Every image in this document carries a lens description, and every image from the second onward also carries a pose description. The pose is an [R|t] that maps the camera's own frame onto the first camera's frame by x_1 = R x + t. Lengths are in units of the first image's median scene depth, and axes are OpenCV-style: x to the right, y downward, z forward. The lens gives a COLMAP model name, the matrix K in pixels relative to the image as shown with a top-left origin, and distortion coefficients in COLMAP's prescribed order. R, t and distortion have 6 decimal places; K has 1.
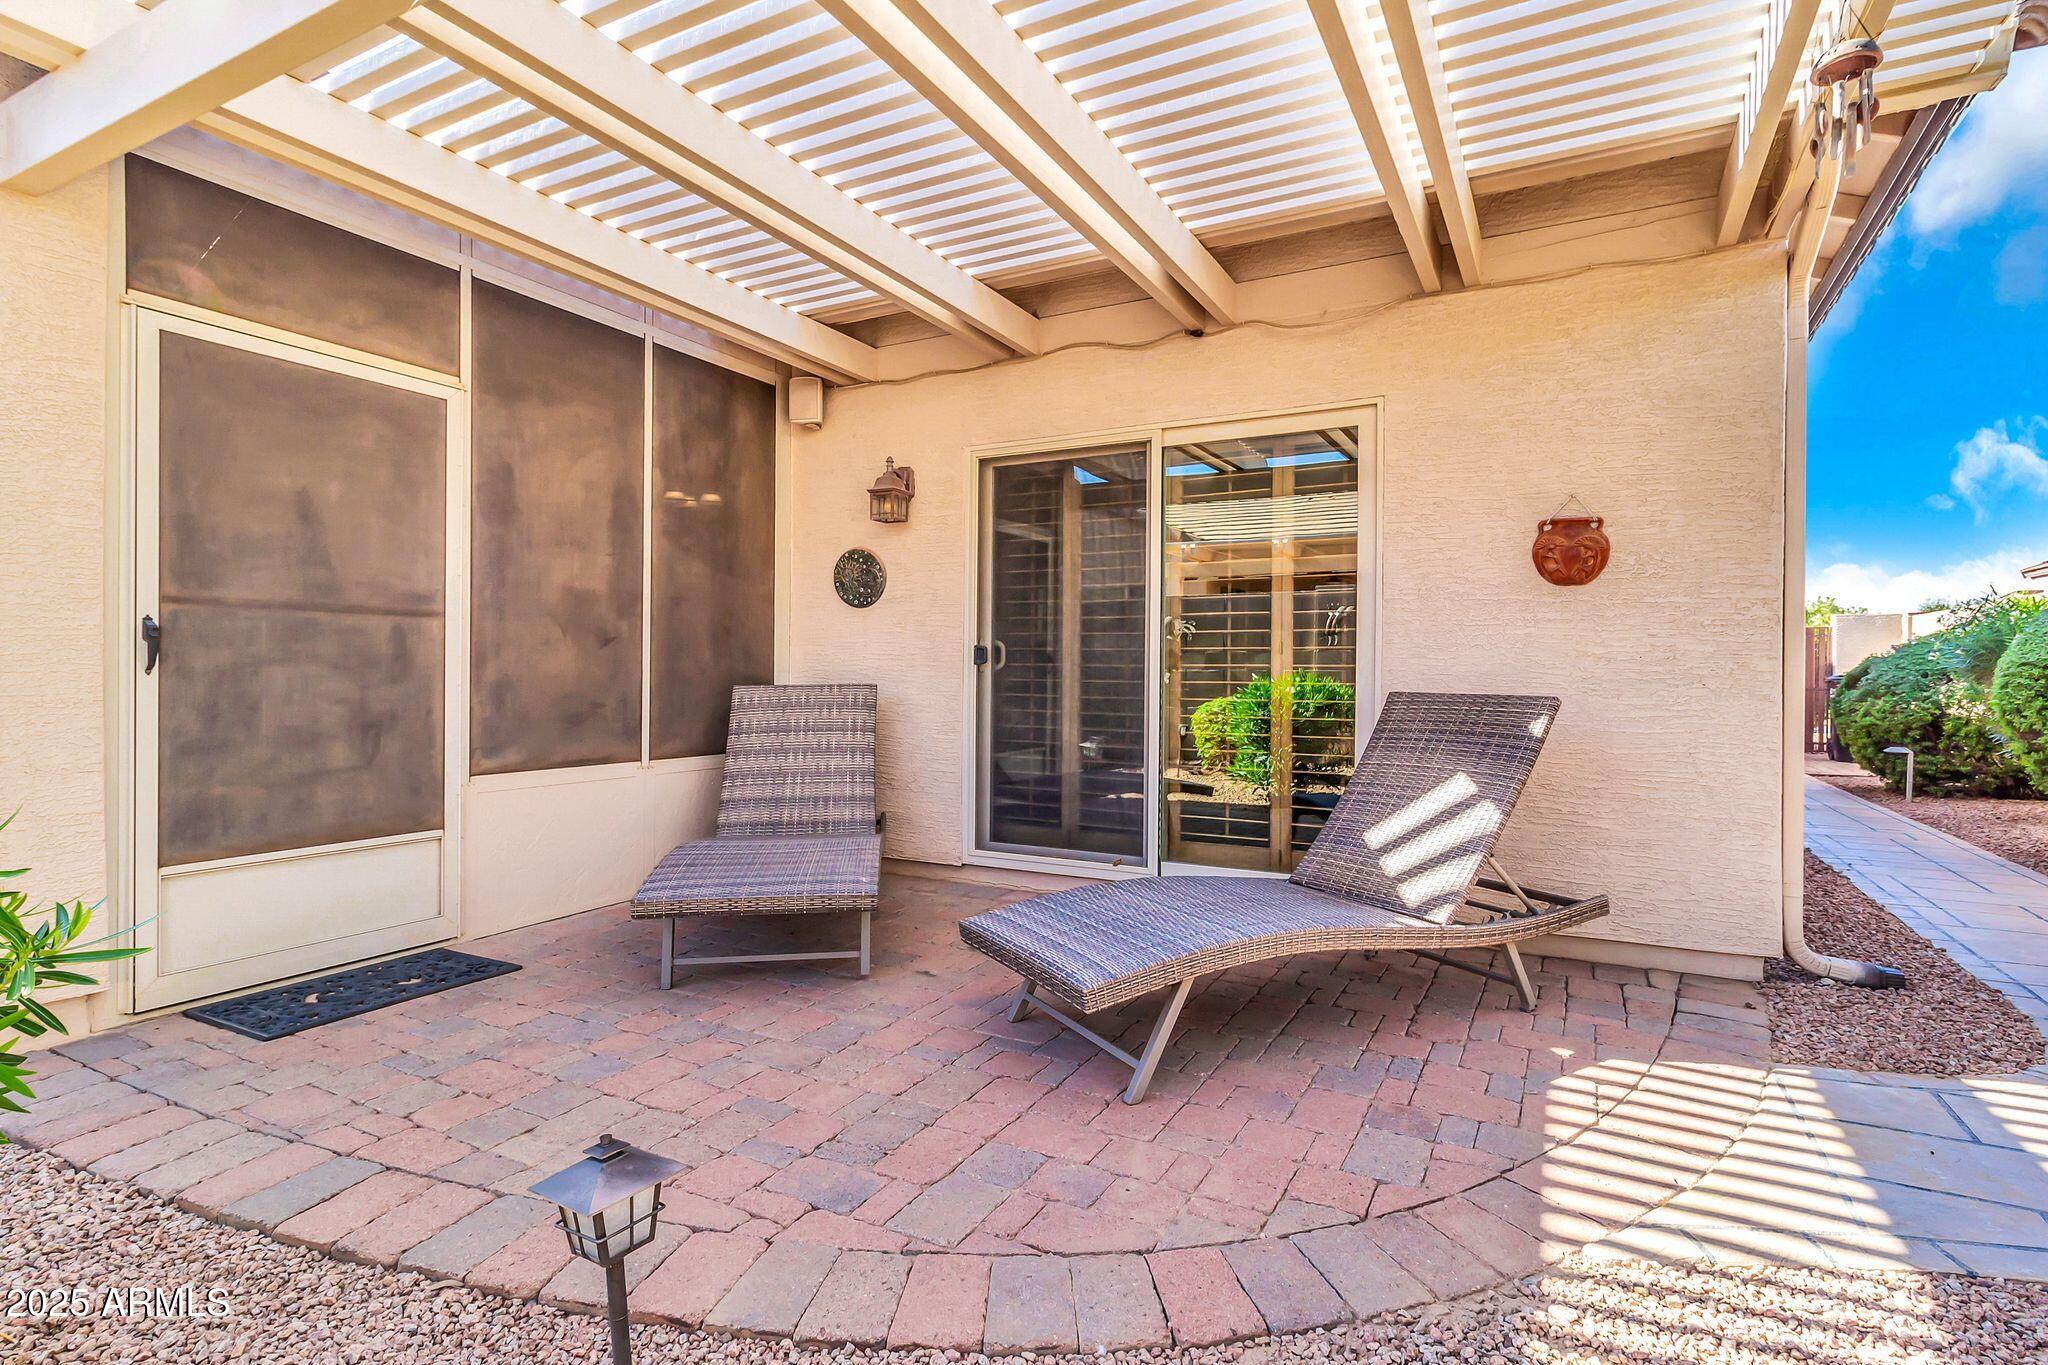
lens RADIAL K [[930.9, 0, 1049.9], [0, 930.9, 673.3], [0, 0, 1]] dist [0.003054, -0.000384]
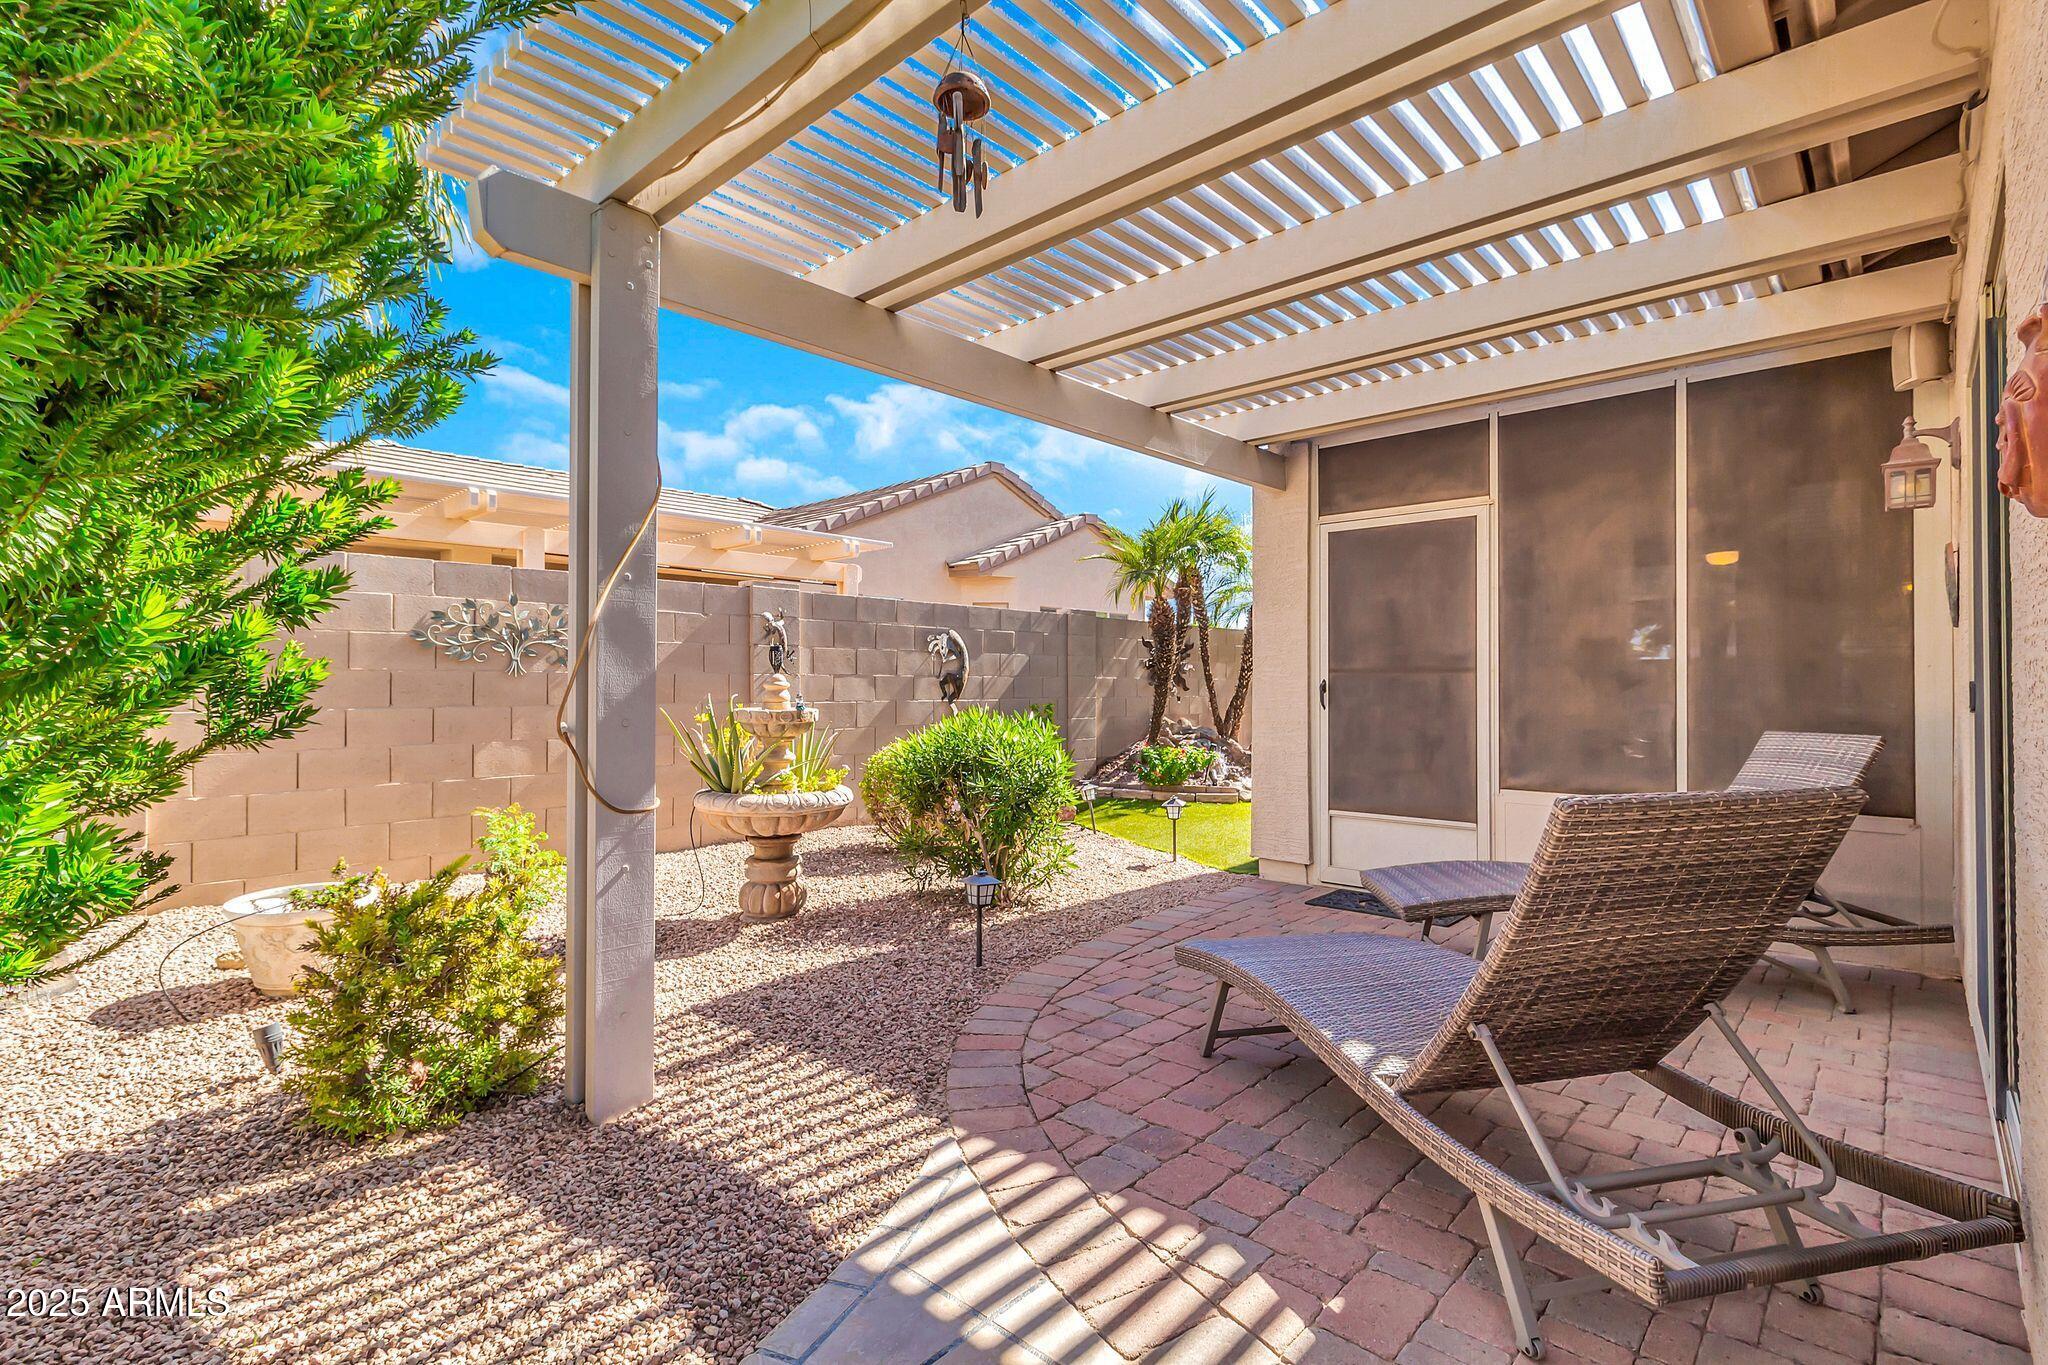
lens RADIAL K [[930.9, 0, 1010.7], [0, 930.9, 689.2], [0, 0, 1]] dist [0.003054, -0.000384]
pose [[-0.226567, -0.007760, -0.973965, 0.963778], [-0.004334, 0.999966, -0.006959, -0.022616], [0.973986, 0.002644, -0.226593, 0.706063]]
